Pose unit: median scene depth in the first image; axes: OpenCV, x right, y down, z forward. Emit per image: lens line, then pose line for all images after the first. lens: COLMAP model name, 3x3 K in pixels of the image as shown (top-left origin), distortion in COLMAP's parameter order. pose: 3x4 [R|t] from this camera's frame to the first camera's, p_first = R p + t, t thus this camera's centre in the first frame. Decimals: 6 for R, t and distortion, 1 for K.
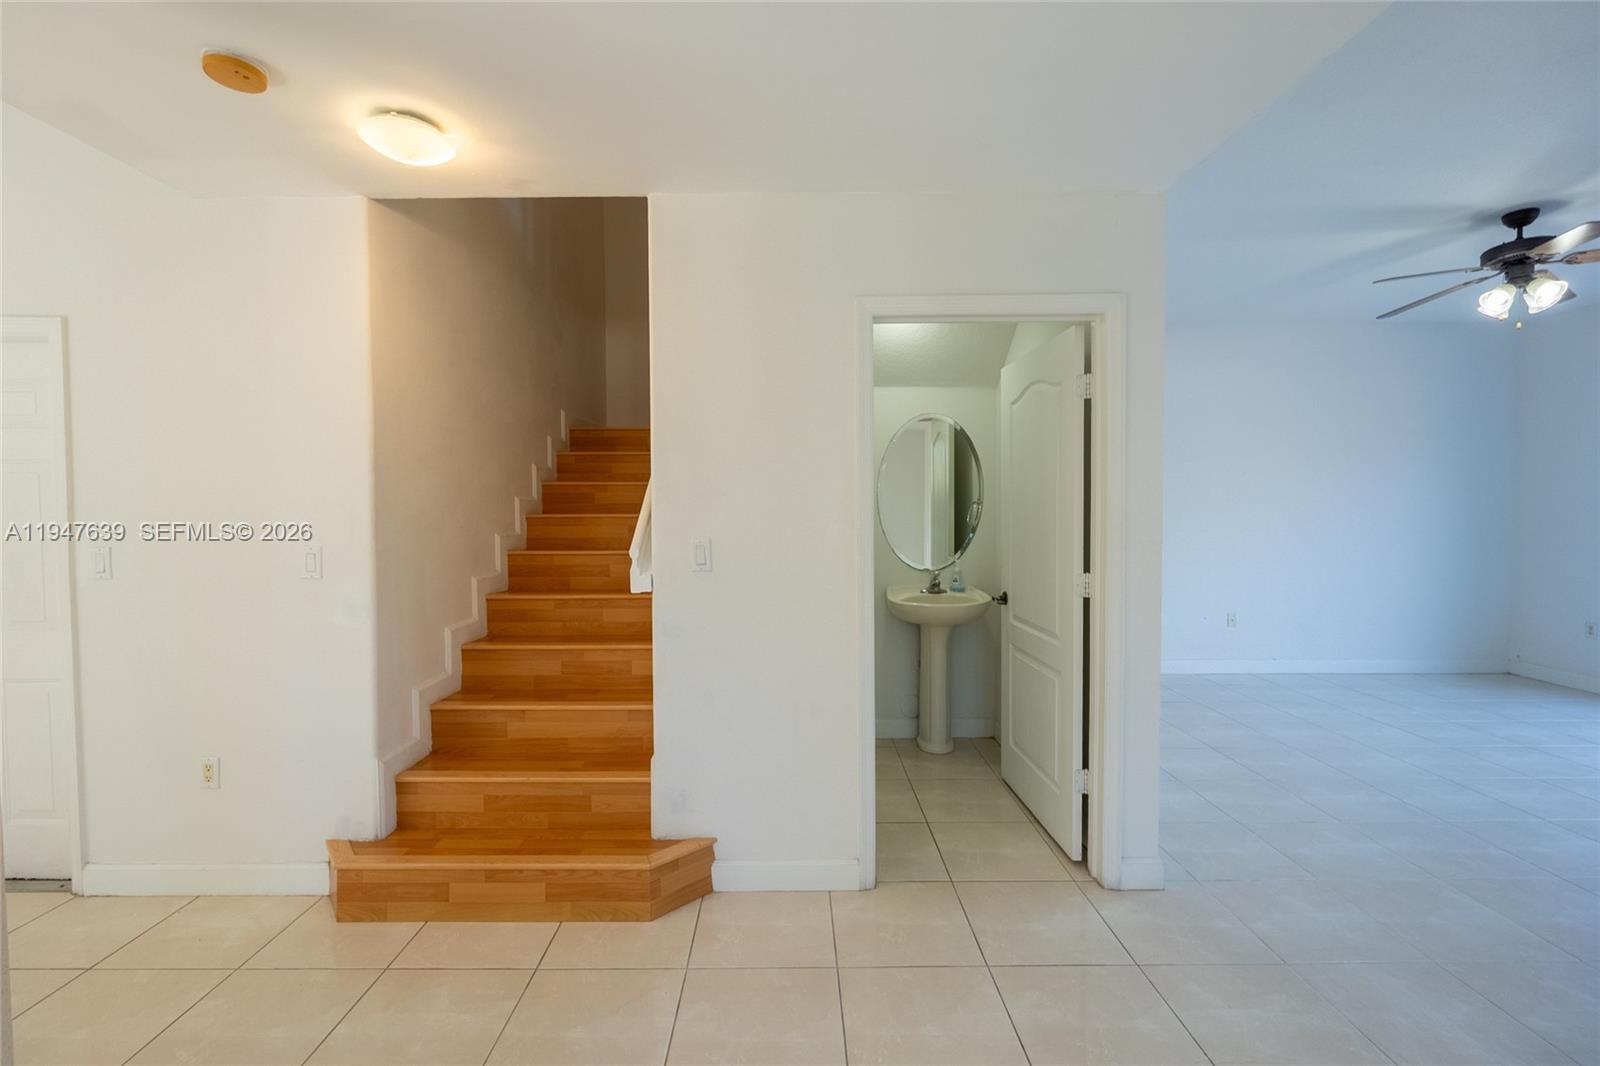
lens RADIAL K [[674.2, 0, 797.8], [0, 674.2, 525.8], [0, 0, 1]] dist [-0.012794, 0.000792]
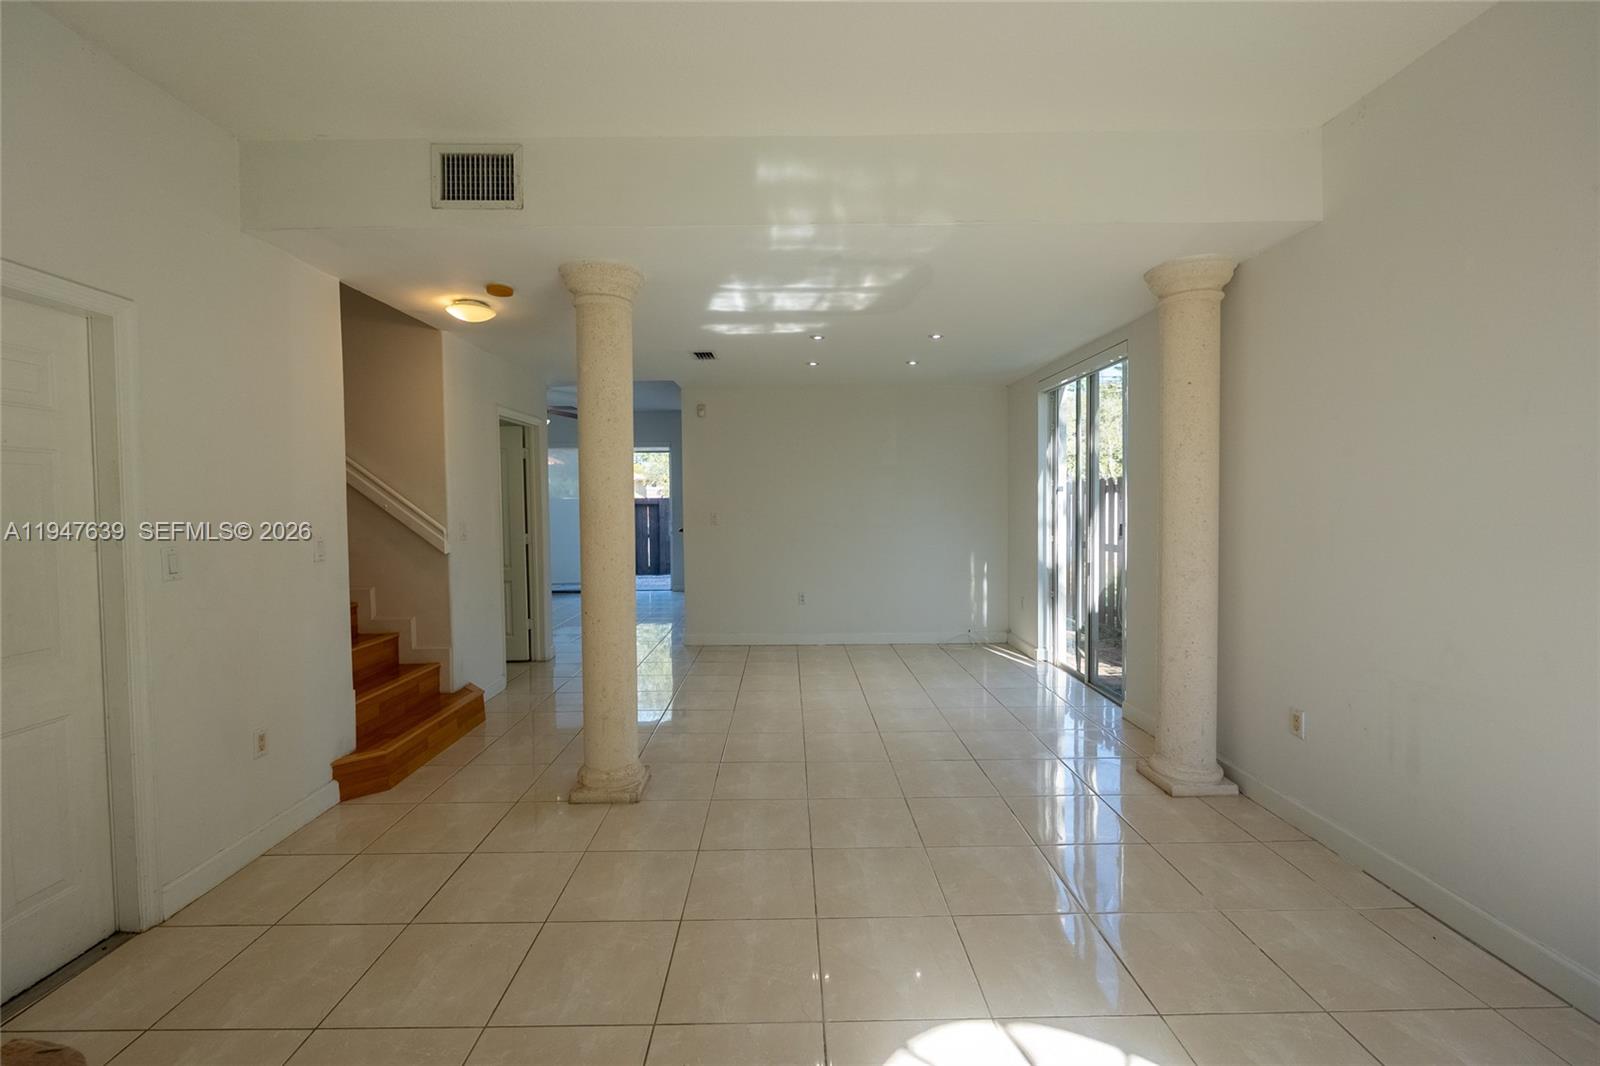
lens RADIAL K [[674.2, 0, 799.1], [0, 674.2, 528.7], [0, 0, 1]] dist [-0.012794, 0.000792]
pose [[-0.005833, -0.038306, 0.999249, -1.972884], [0.045233, 0.998233, 0.038531, 0.008687], [-0.998959, 0.045424, -0.004090, 0.081258]]
